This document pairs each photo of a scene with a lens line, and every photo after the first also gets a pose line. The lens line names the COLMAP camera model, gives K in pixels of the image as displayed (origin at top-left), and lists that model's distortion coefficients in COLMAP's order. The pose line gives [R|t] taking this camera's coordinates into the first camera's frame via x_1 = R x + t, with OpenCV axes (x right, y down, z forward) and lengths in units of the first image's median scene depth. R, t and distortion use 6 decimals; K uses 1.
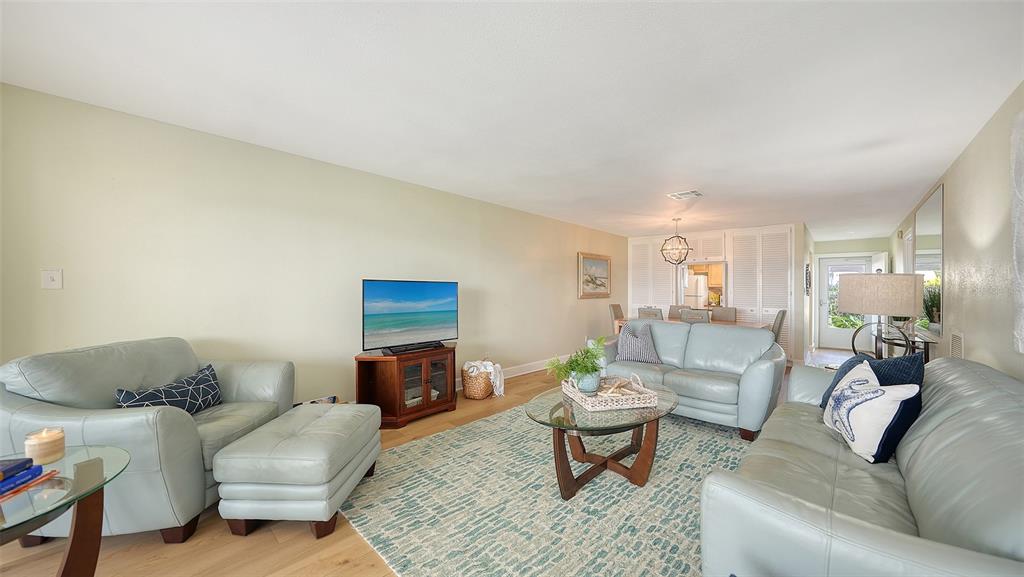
lens RADIAL K [[359.7, 0, 509.1], [0, 359.7, 288.5], [0, 0, 1]] dist [-0.015501, 0.002369]
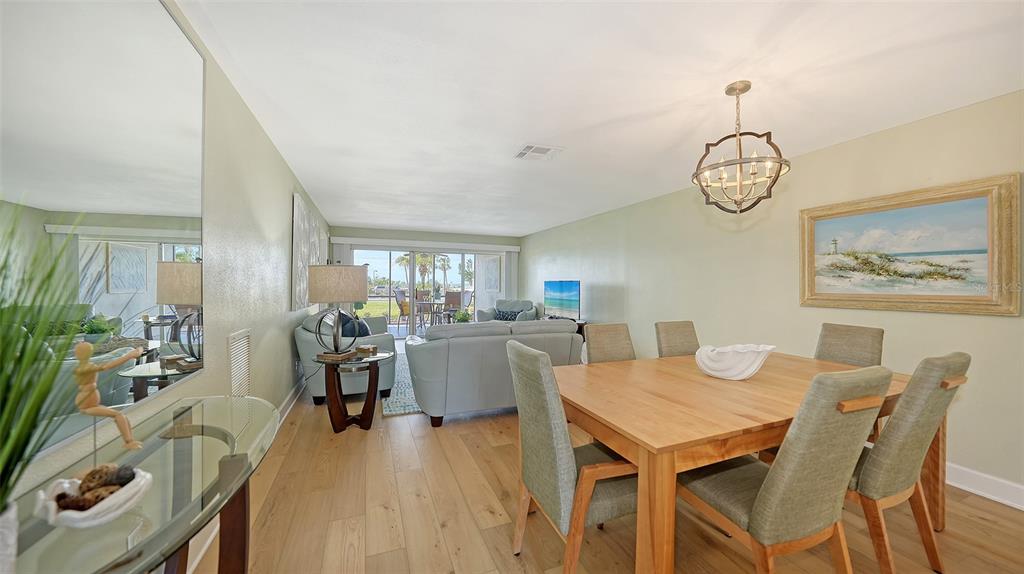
lens RADIAL K [[363.7, 0, 517.8], [0, 363.7, 279.3], [0, 0, 1]] dist [-0.011248, 0.000082]
pose [[-0.400864, -0.026653, -0.915750, 1.070181], [-0.010777, 0.999645, -0.024377, 0.011749], [0.916074, 0.000097, -0.401009, 1.133768]]
